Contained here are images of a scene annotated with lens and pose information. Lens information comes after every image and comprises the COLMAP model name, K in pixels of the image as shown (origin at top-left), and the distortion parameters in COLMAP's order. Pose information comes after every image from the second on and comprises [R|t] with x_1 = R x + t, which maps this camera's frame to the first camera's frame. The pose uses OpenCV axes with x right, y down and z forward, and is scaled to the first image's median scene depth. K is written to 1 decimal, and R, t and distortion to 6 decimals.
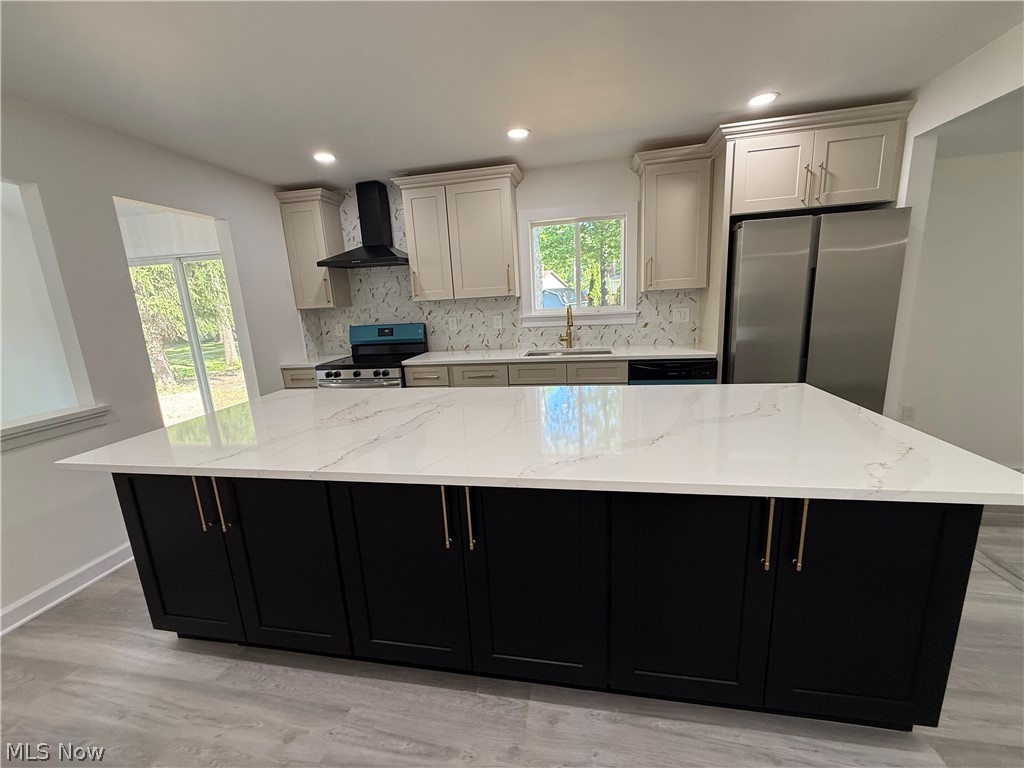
lens RADIAL K [[408.7, 0, 510.5], [0, 408.7, 383.7], [0, 0, 1]] dist [0.001047, -0.000109]
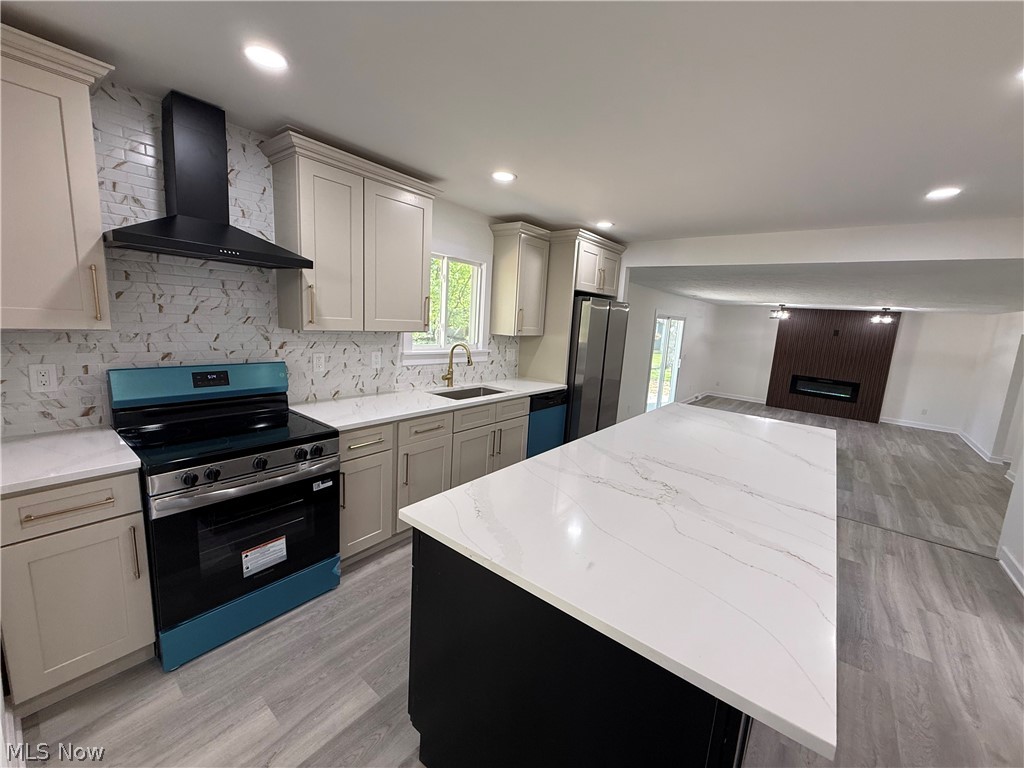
lens RADIAL K [[408.7, 0, 510.5], [0, 408.7, 383.7], [0, 0, 1]] dist [0.001047, -0.000109]
pose [[0.461434, -0.060685, 0.885097, -0.650922], [0.094597, 0.995336, 0.018926, -0.099240], [-0.882117, 0.074994, 0.465022, 0.420918]]
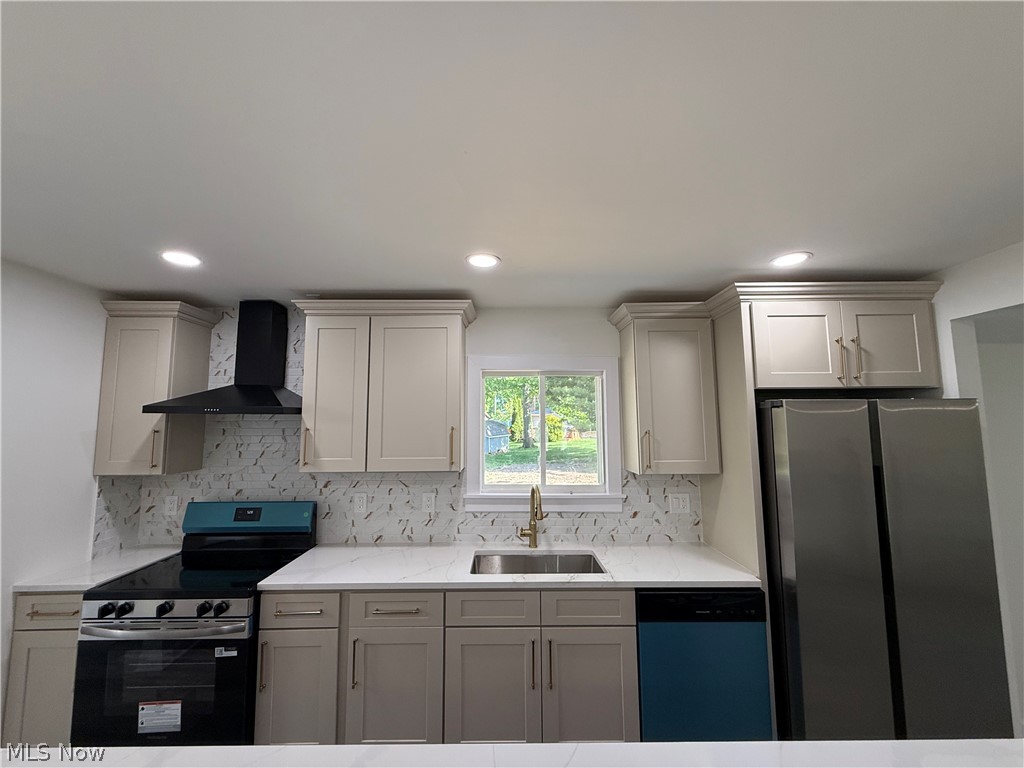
lens RADIAL K [[408.7, 0, 510.5], [0, 408.7, 383.7], [0, 0, 1]] dist [0.001047, -0.000109]
pose [[0.980286, 0.068871, 0.185192, -0.039653], [-0.009096, 0.952020, -0.305901, -0.138525], [-0.197374, 0.298186, 0.933878, 0.283634]]
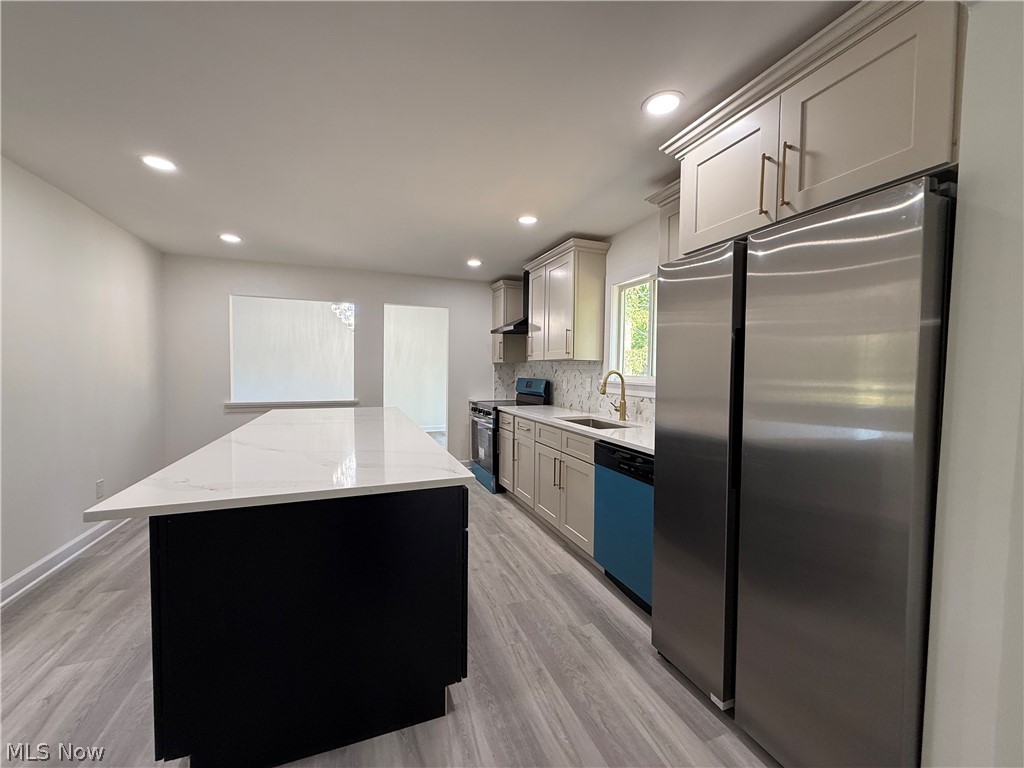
lens RADIAL K [[408.7, 0, 510.5], [0, 408.7, 383.7], [0, 0, 1]] dist [0.001047, -0.000109]
pose [[0.527586, 0.090037, -0.844717, 0.748658], [-0.210345, 0.977248, -0.027212, -0.089938], [0.823048, 0.192039, 0.534522, 0.322675]]
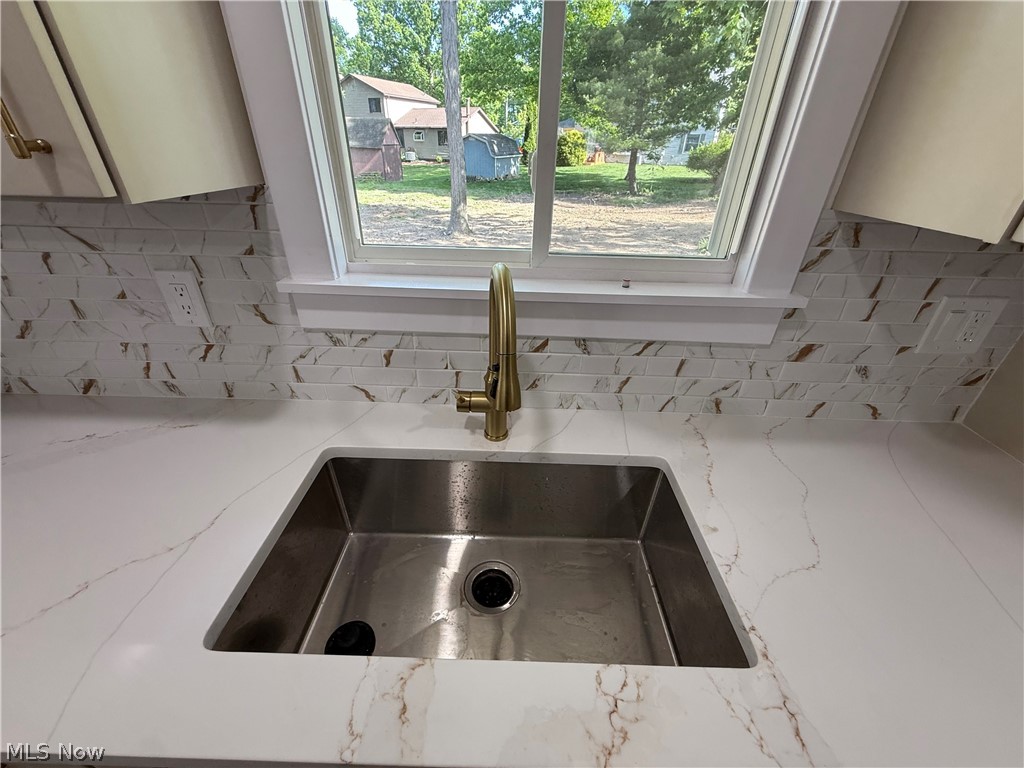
lens RADIAL K [[408.7, 0, 510.5], [0, 408.7, 383.7], [0, 0, 1]] dist [0.001047, -0.000109]
pose [[0.984145, -0.018860, 0.176362, 0.109995], [-0.038107, 0.948626, 0.314096, -0.193725], [-0.173225, -0.315836, 0.932867, 0.781400]]
